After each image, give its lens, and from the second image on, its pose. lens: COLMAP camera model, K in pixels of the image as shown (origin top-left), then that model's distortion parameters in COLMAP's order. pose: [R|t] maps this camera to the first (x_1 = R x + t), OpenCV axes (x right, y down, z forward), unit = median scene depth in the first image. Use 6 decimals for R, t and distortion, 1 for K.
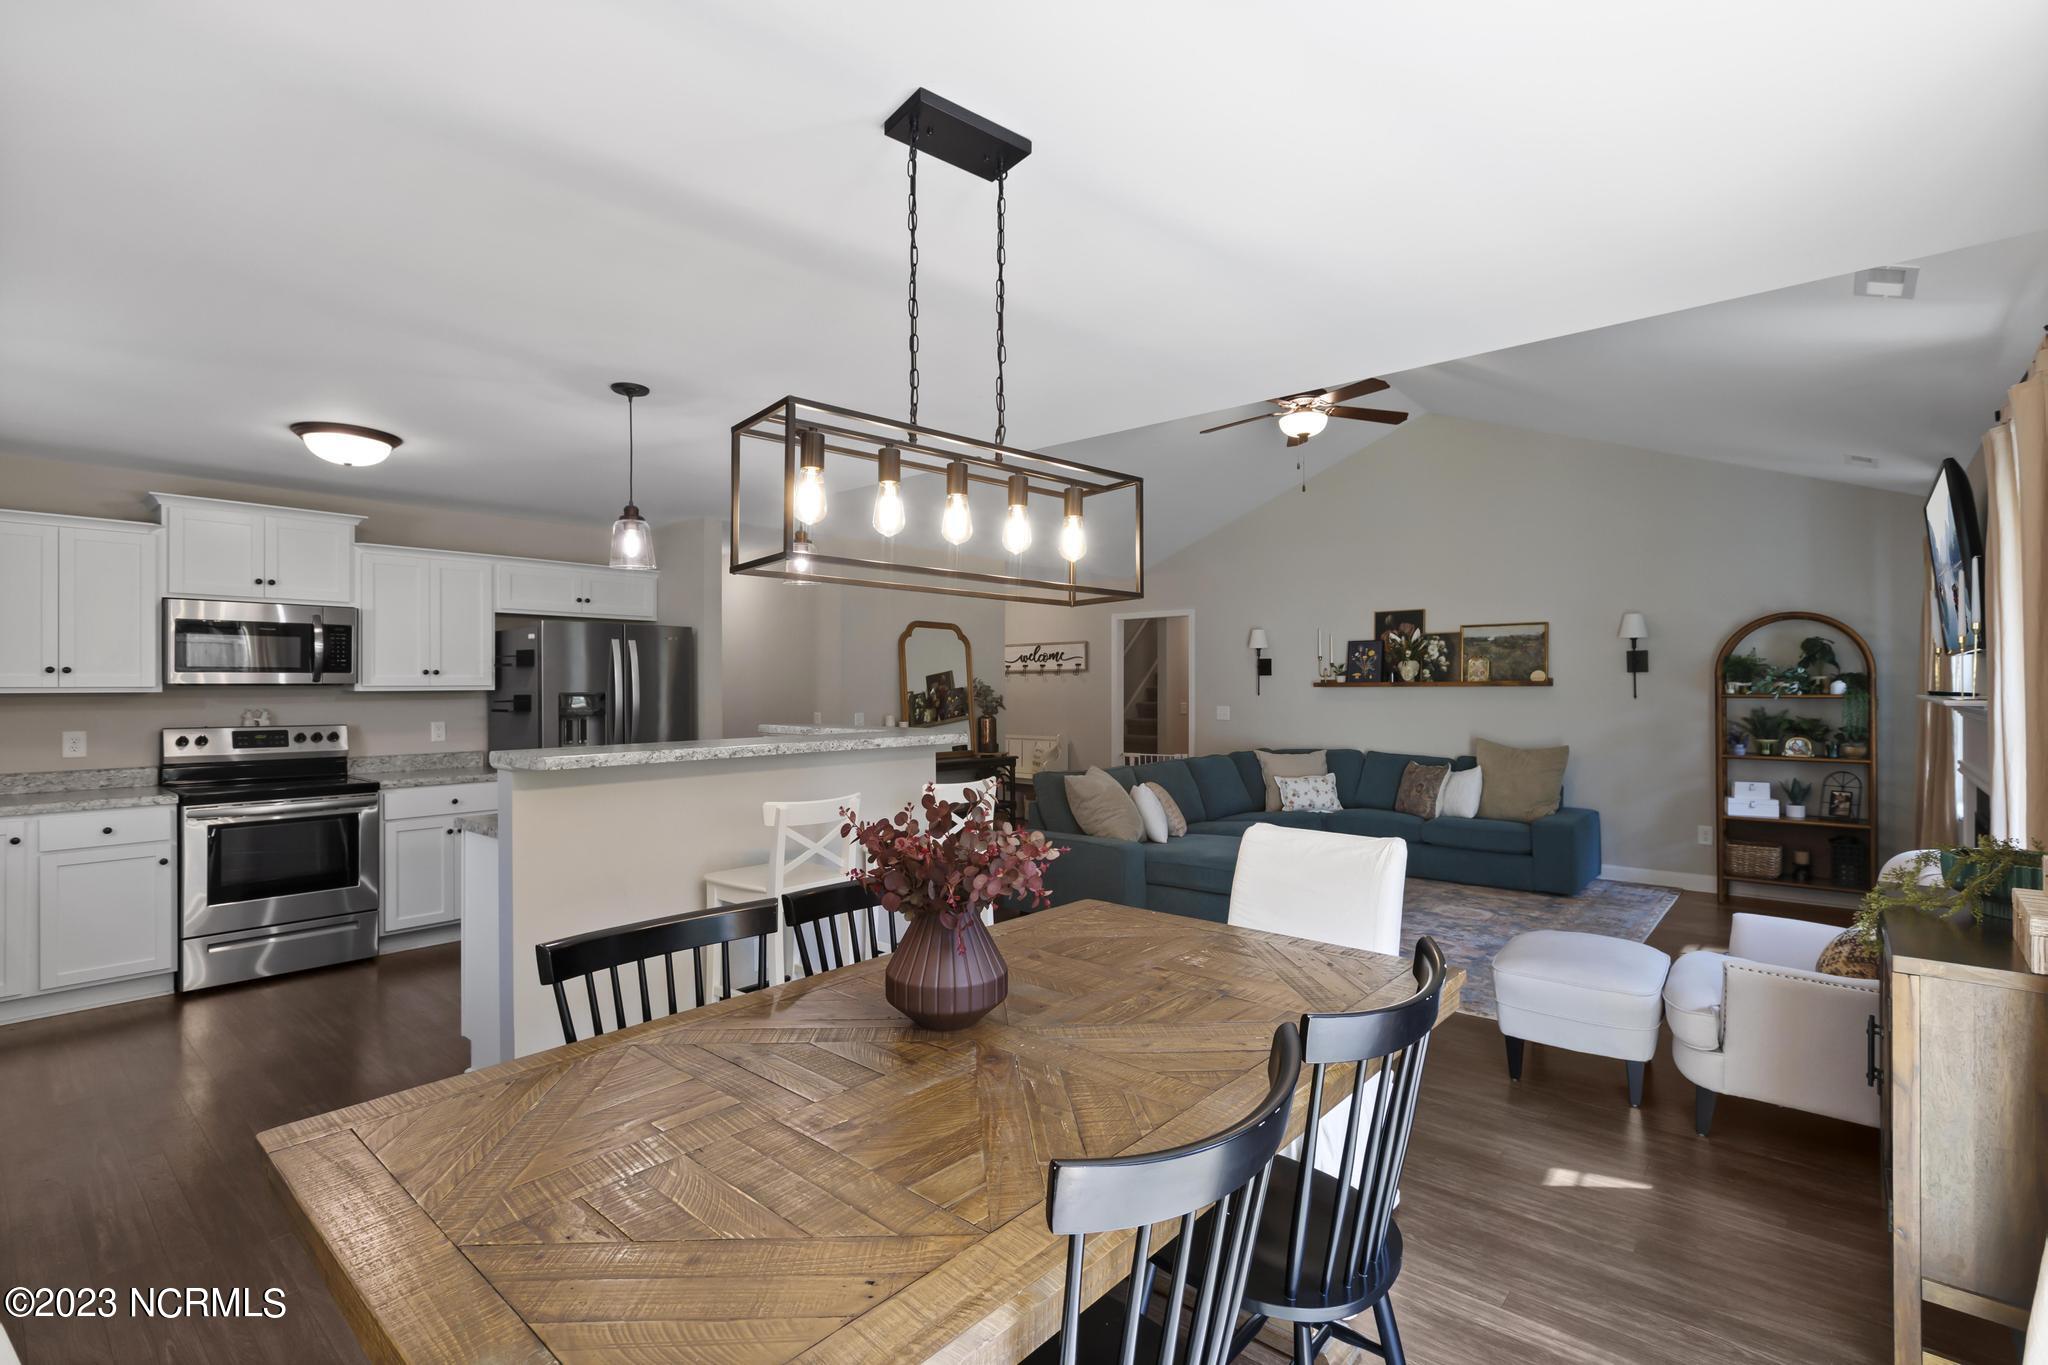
lens RADIAL K [[934.5, 0, 1025.0], [0, 934.5, 684.7], [0, 0, 1]] dist [-0.000104, 0.000943]
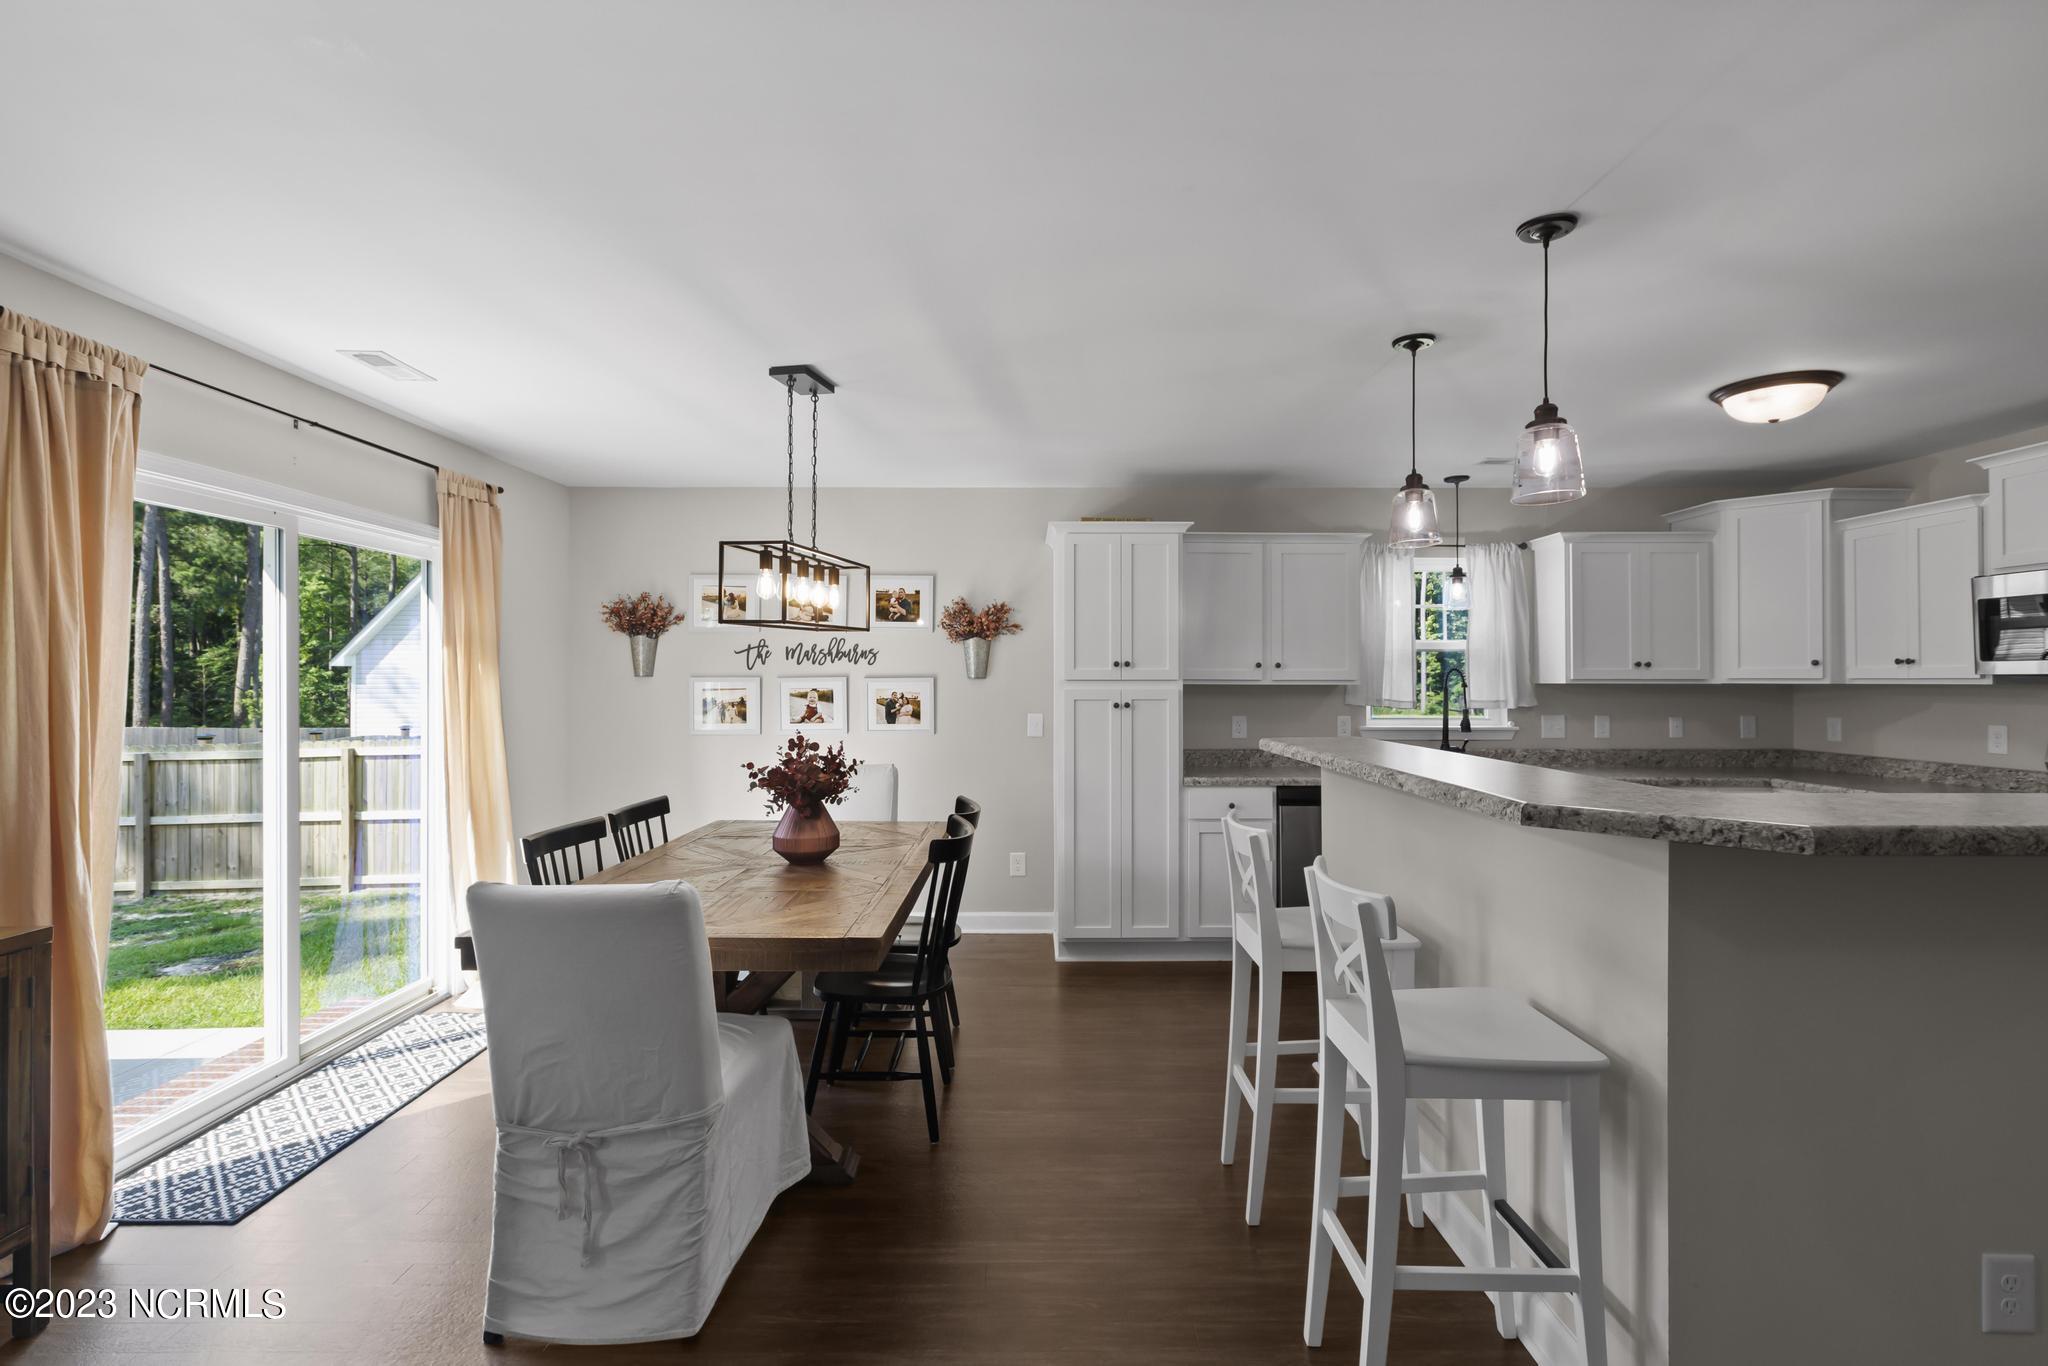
lens RADIAL K [[934.5, 0, 1026.9], [0, 934.5, 673.1], [0, 0, 1]] dist [-0.000104, 0.000943]
pose [[-0.752848, -0.001995, -0.658192, 0.269207], [0.001608, 0.999987, -0.004871, 0.000159], [0.658193, -0.004725, -0.752835, 0.889034]]
